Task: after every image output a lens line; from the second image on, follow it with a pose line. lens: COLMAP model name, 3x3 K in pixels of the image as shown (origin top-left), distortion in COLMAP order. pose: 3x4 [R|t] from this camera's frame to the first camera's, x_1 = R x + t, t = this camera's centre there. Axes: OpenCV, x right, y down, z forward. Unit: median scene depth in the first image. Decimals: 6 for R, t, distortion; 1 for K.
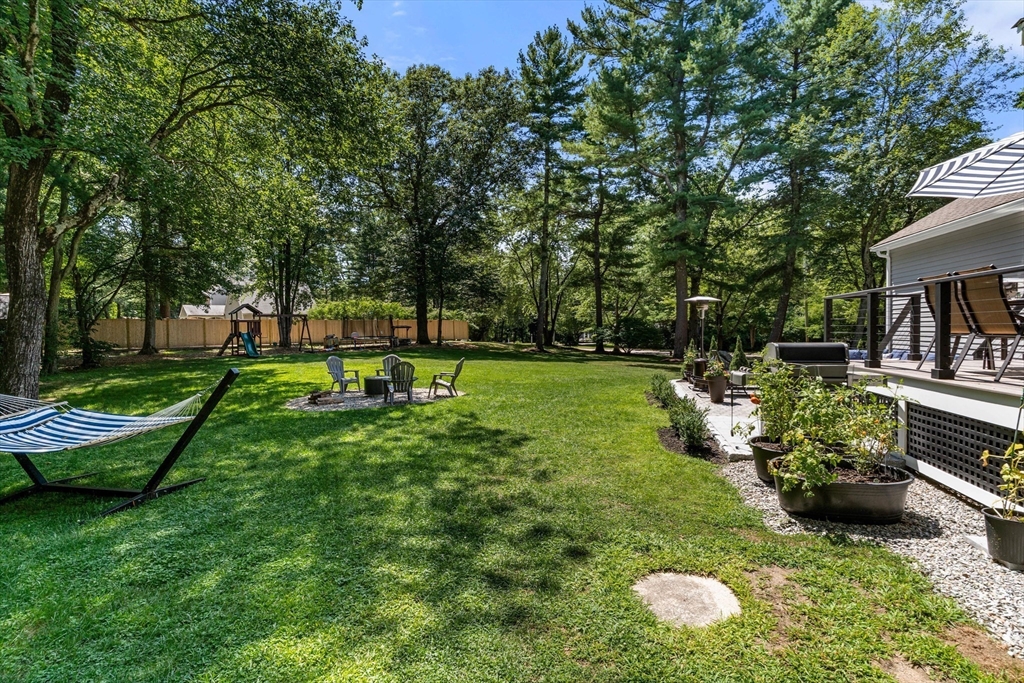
lens RADIAL K [[494.7, 0, 504.3], [0, 494.7, 340.0], [0, 0, 1]] dist [0.001031, -0.000096]
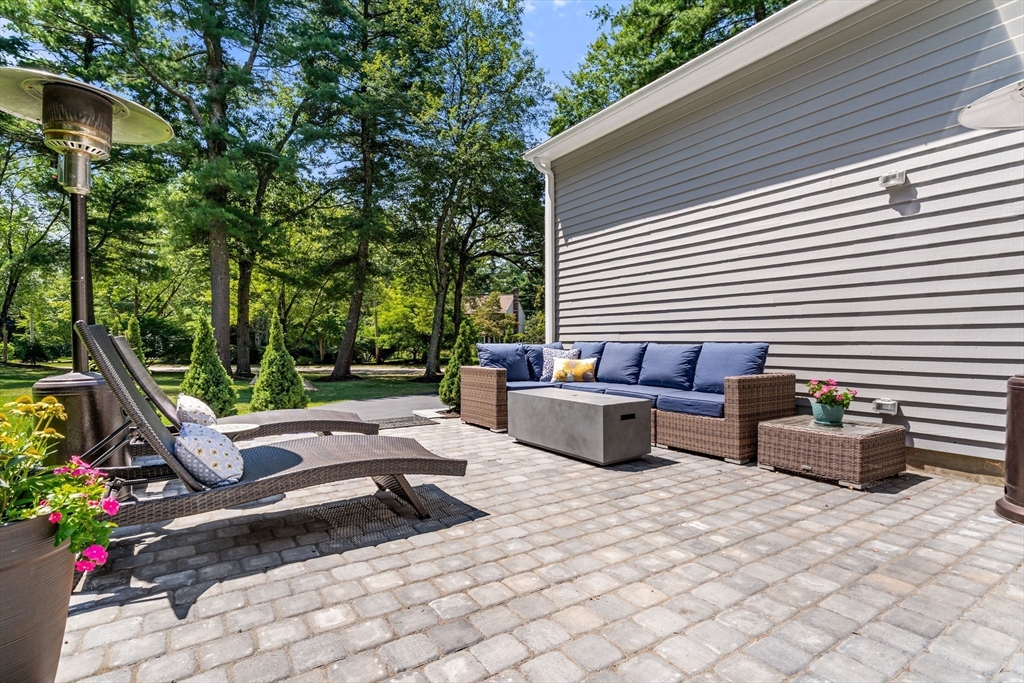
lens RADIAL K [[494.7, 0, 504.3], [0, 494.7, 340.0], [0, 0, 1]] dist [0.001031, -0.000096]
pose [[0.687408, 0.012100, 0.726170, 0.123380], [0.012578, 0.999513, -0.028561, 0.011918], [-0.726162, 0.028767, 0.686921, 0.229876]]
